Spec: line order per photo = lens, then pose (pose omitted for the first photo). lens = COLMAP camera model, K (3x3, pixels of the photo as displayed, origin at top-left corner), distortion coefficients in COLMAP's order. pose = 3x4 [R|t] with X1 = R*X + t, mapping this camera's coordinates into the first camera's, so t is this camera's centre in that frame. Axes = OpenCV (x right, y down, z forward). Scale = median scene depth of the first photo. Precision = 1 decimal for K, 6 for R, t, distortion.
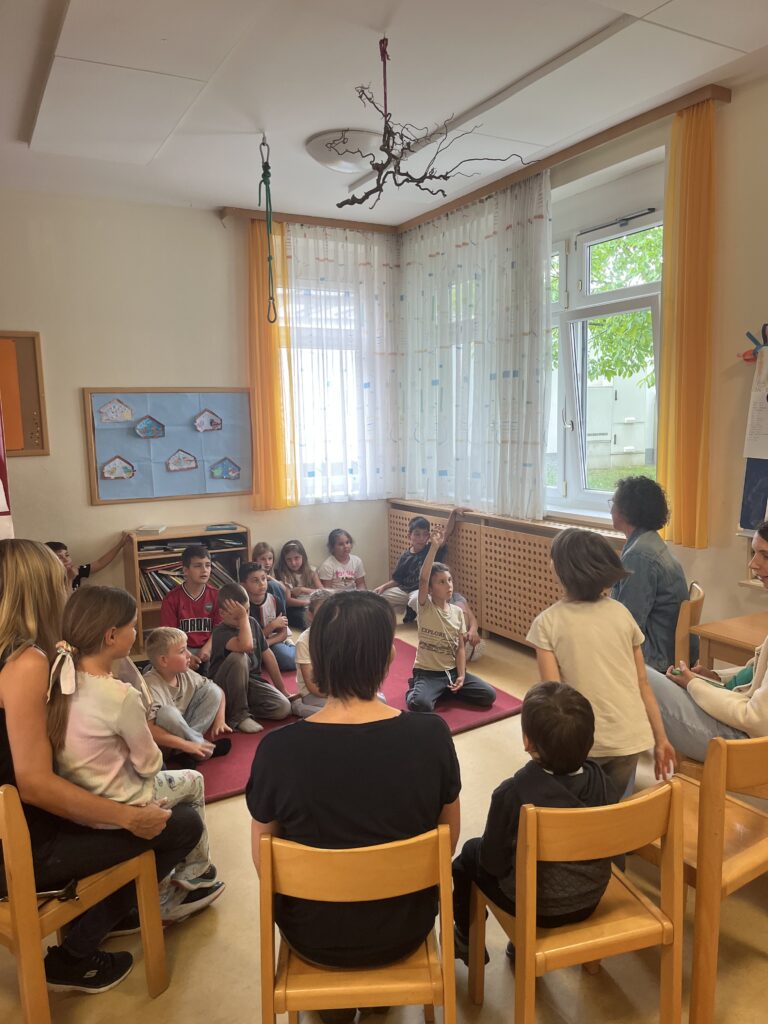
lens RADIAL K [[784.3, 0, 379.9], [0, 784.3, 514.2], [0, 0, 1]] dist [0.055354, -0.097013]
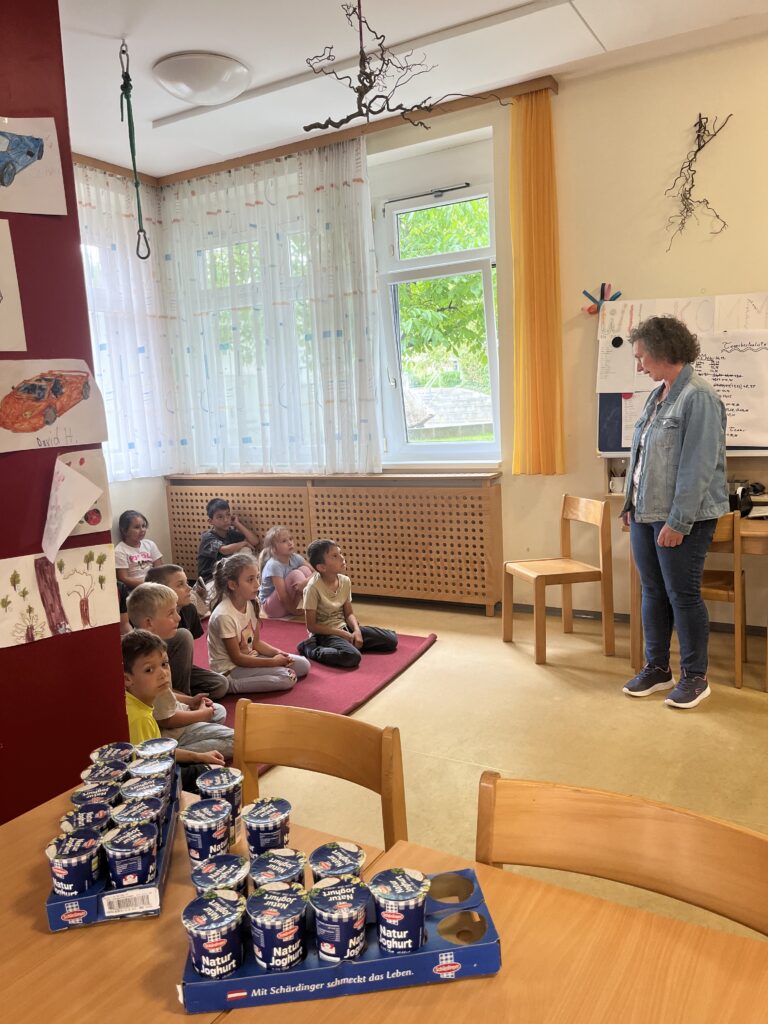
lens RADIAL K [[784.3, 0, 386.1], [0, 784.3, 513.2], [0, 0, 1]] dist [0.055354, -0.097013]
pose [[0.847764, -0.093335, 0.522096, -0.320921], [0.097645, 0.995034, 0.019329, 0.039157], [-0.521307, 0.034593, 0.852668, 0.100513]]
